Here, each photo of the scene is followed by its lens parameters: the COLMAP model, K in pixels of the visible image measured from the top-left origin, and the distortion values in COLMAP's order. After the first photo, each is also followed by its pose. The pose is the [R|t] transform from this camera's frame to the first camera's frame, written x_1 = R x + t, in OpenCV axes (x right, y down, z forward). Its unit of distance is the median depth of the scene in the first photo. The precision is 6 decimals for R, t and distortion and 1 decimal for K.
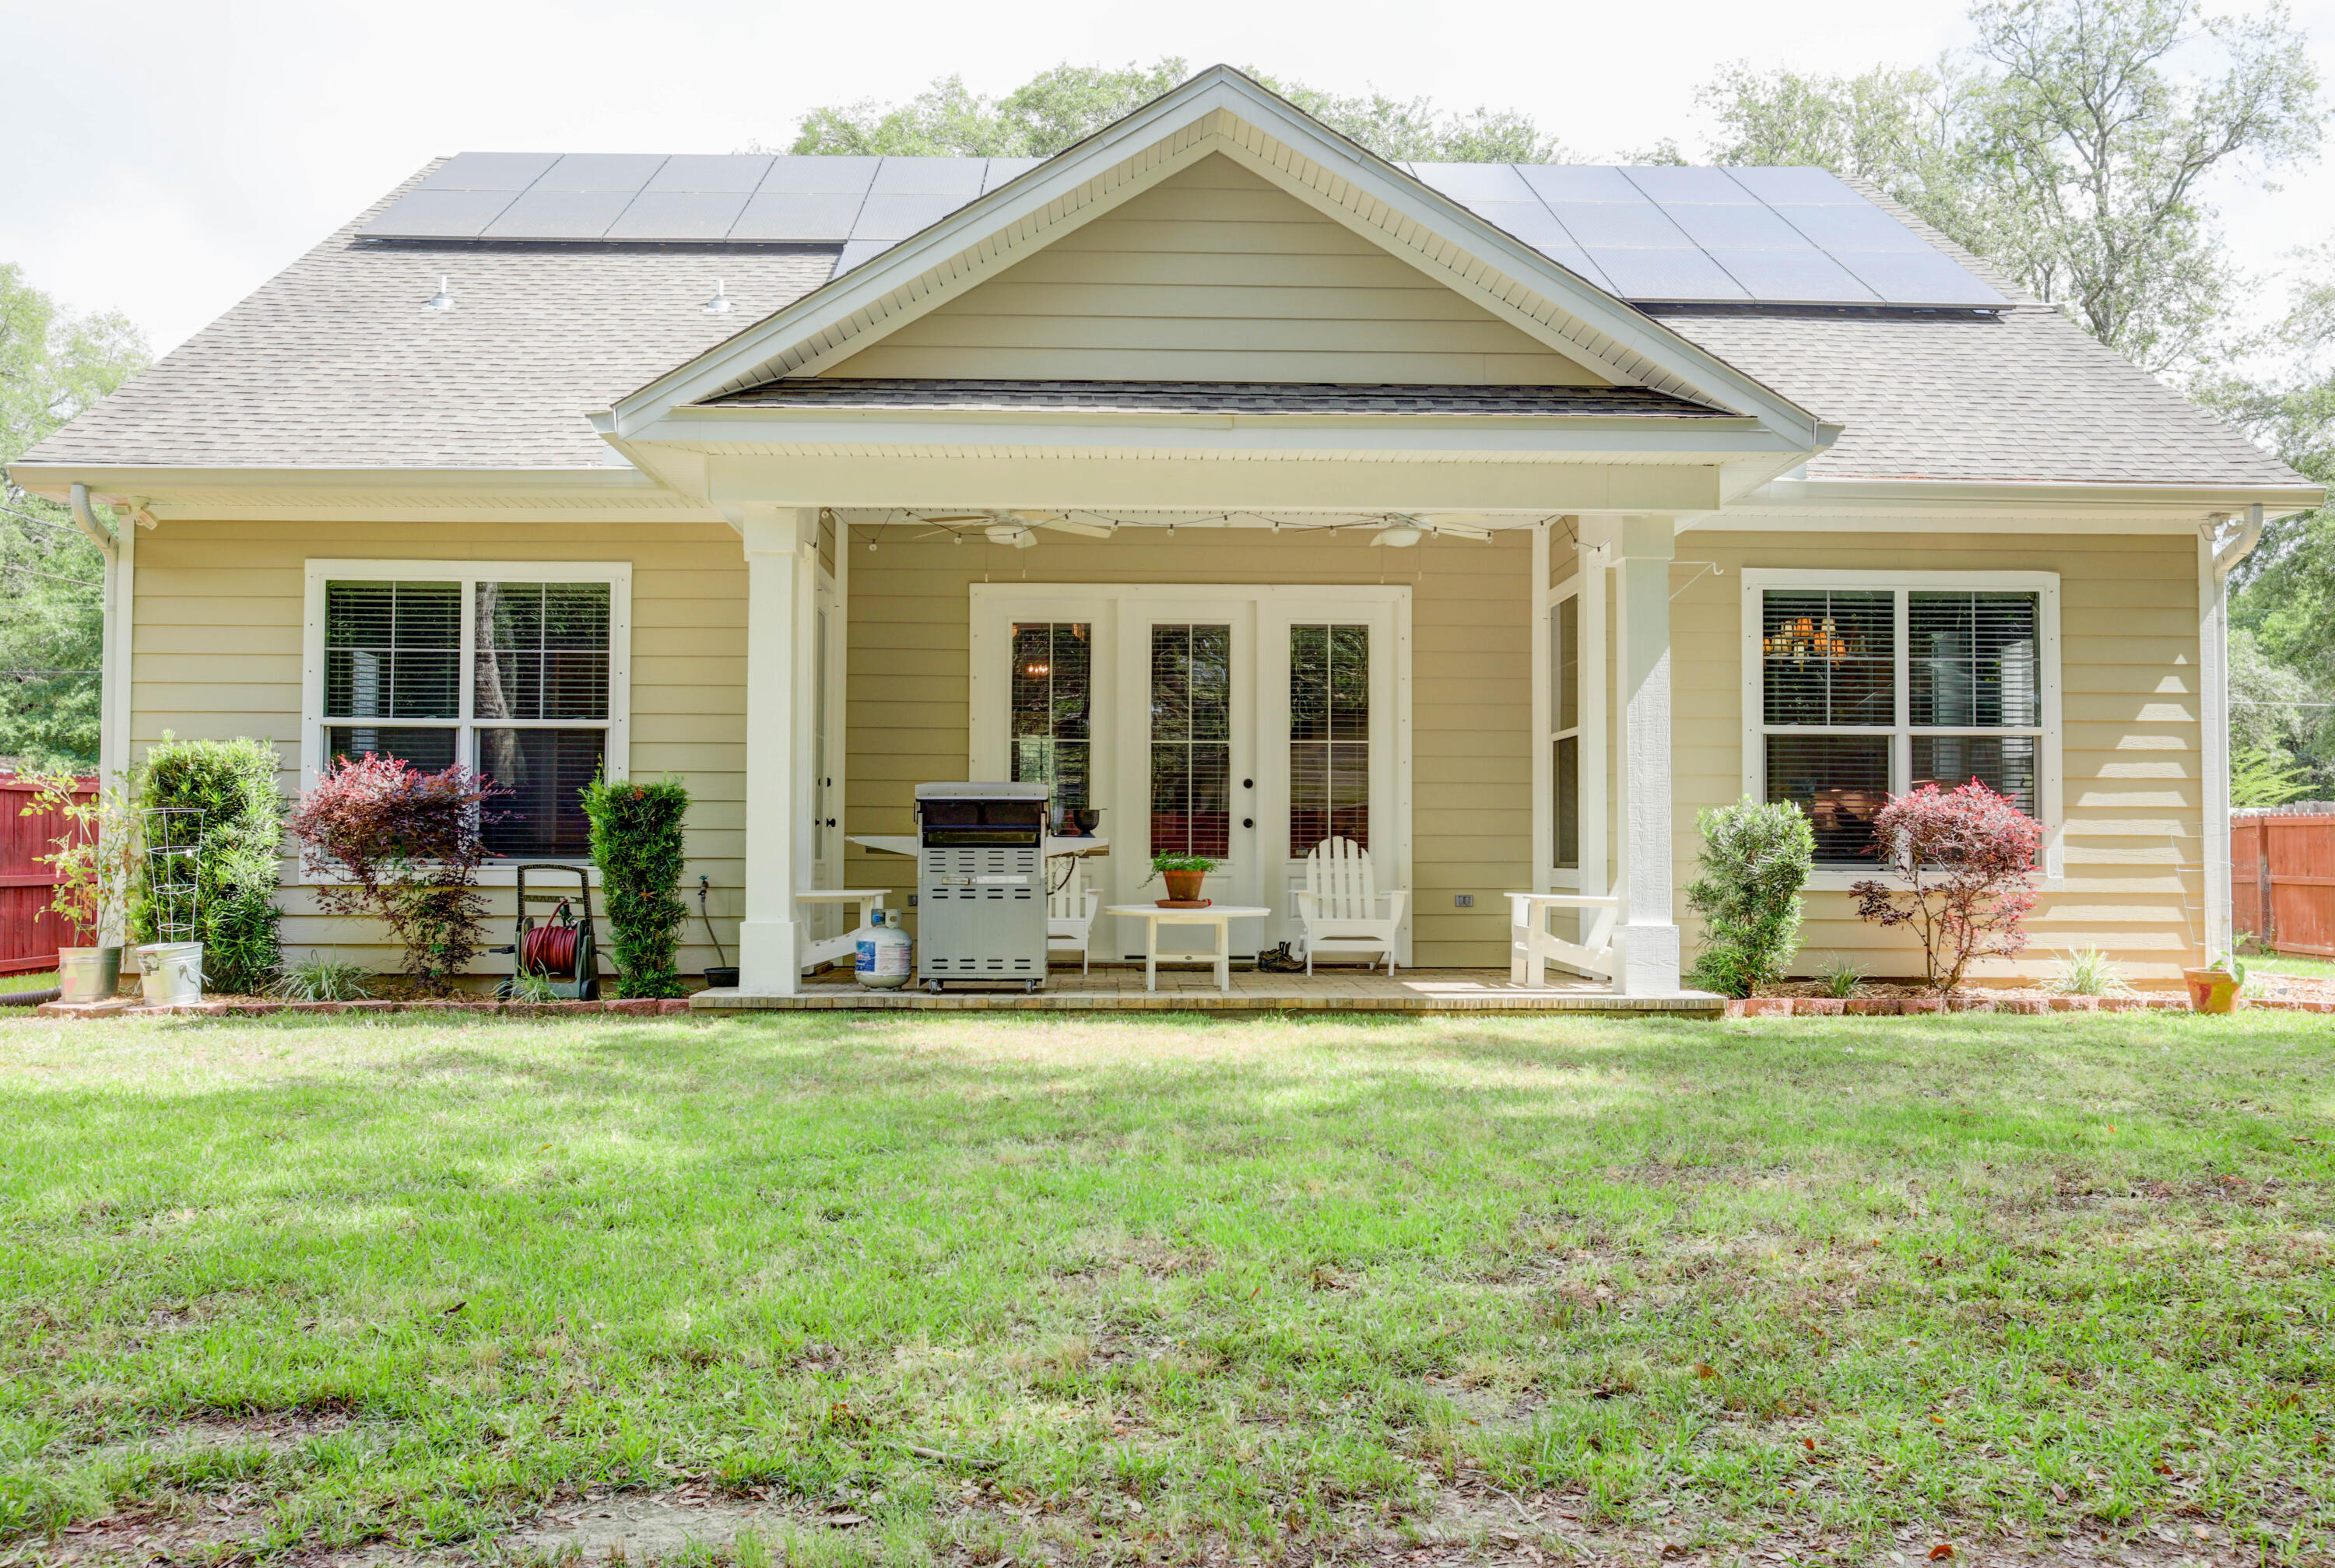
lens RADIAL K [[2096.2, 0, 1167.5], [0, 2096.2, 784.0], [0, 0, 1]] dist [-0.008613, 0.006740]
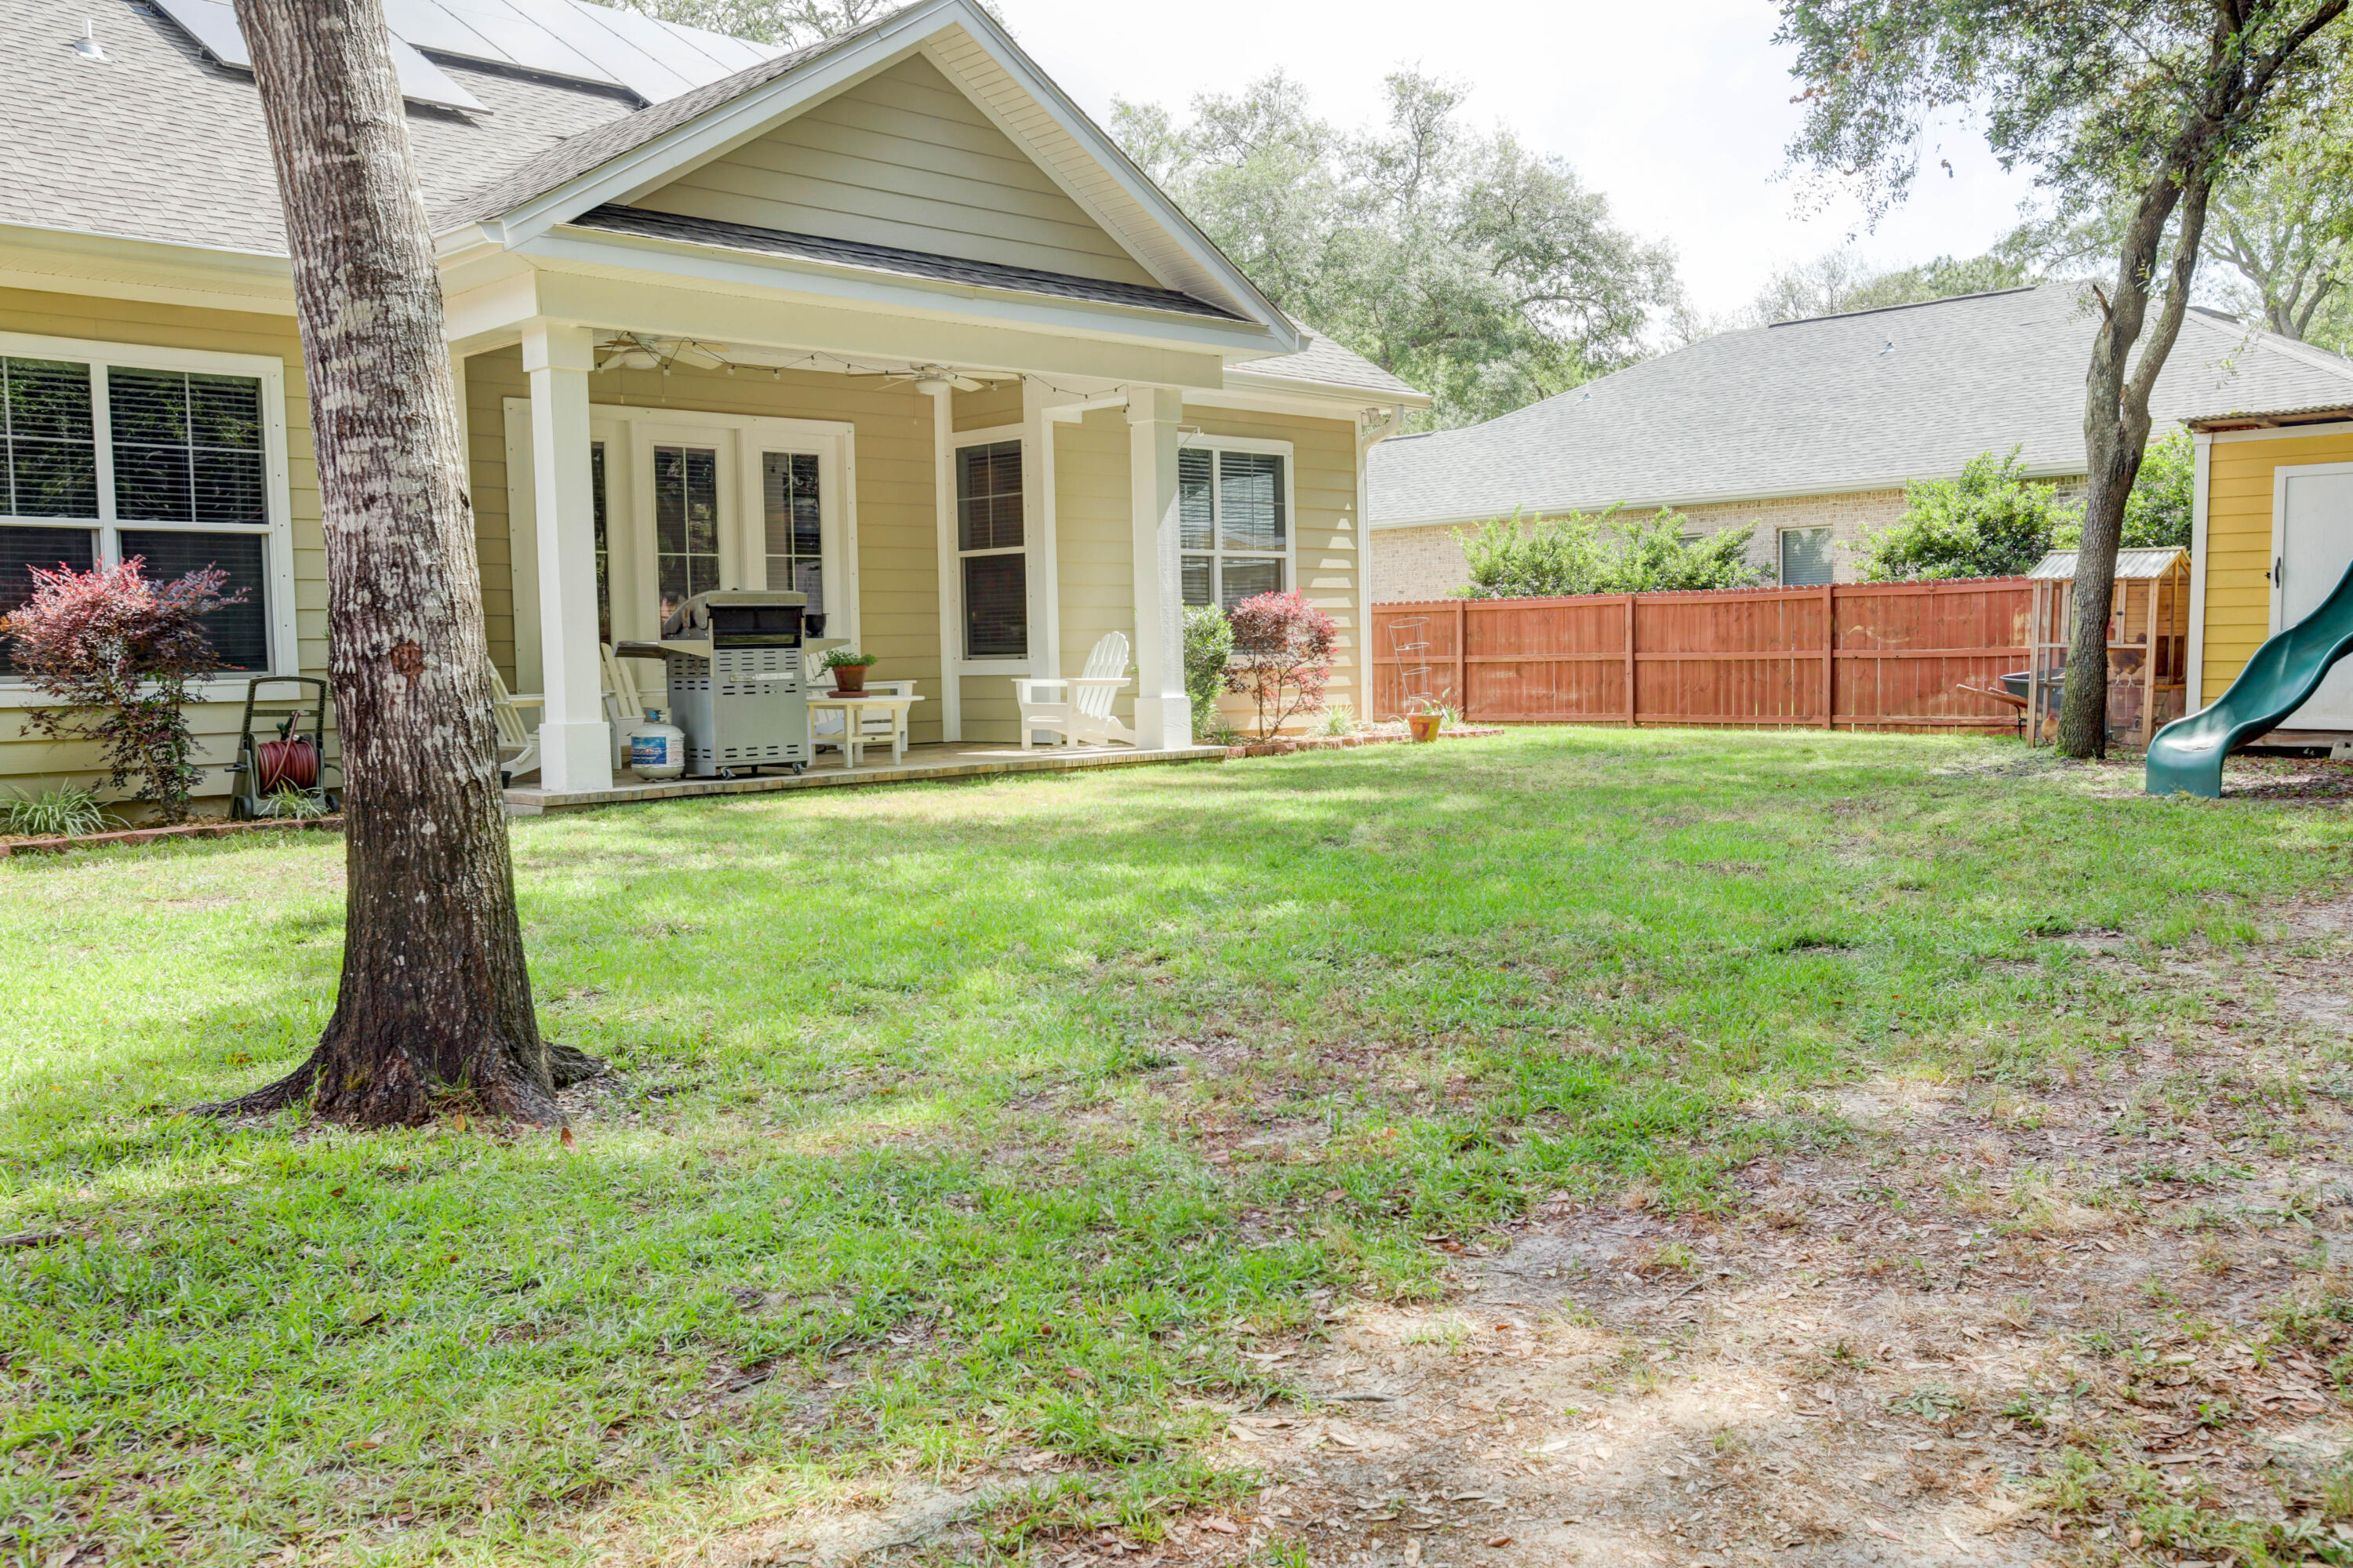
lens RADIAL K [[2061.0, 0, 1179.3], [0, 2061.0, 852.0], [0, 0, 1]] dist [-0.007646, 0.006057]
pose [[0.719294, -0.087230, 0.689207, -0.654013], [-0.002727, 0.991723, 0.128363, -0.004276], [-0.694700, -0.094210, 0.713103, 0.031014]]
